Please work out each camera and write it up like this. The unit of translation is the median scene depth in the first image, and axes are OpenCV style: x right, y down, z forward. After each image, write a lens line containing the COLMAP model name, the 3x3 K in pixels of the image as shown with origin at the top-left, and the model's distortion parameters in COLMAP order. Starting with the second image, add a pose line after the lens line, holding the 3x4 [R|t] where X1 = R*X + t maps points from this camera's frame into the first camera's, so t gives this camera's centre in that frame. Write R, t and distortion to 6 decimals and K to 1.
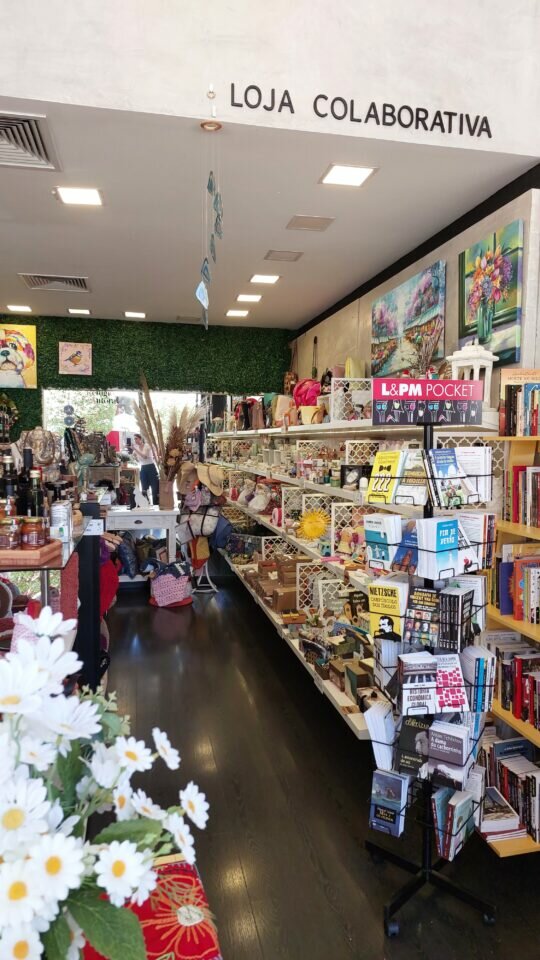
lens RADIAL K [[650.1, 0, 277.5], [0, 650.1, 482.4], [0, 0, 1]] dist [0.134774, -0.209113]
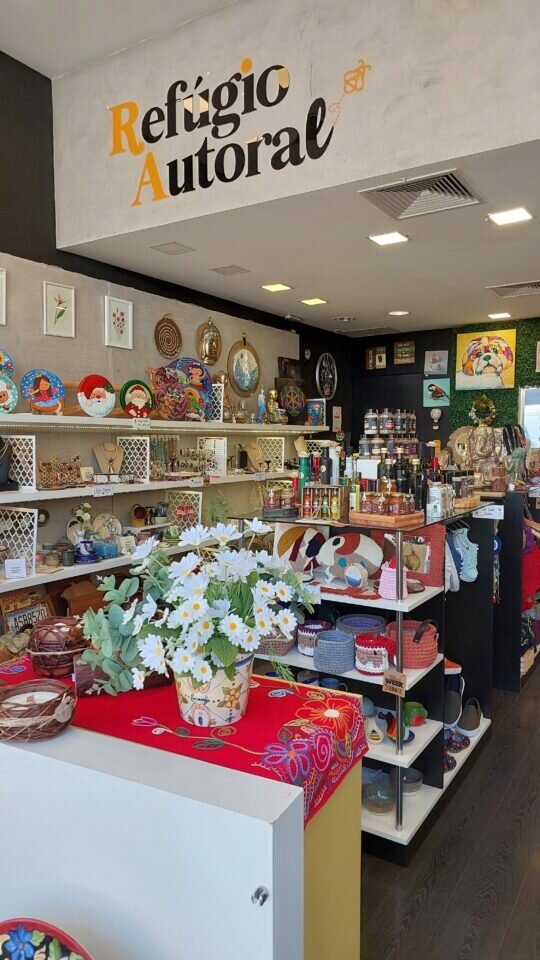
lens RADIAL K [[650.1, 0, 277.5], [0, 650.1, 482.4], [0, 0, 1]] dist [0.134774, -0.209113]
pose [[0.722510, 0.038628, -0.690280, 0.108179], [-0.035167, 0.999199, 0.019107, 0.004247], [0.690465, 0.010470, 0.723290, -0.038574]]
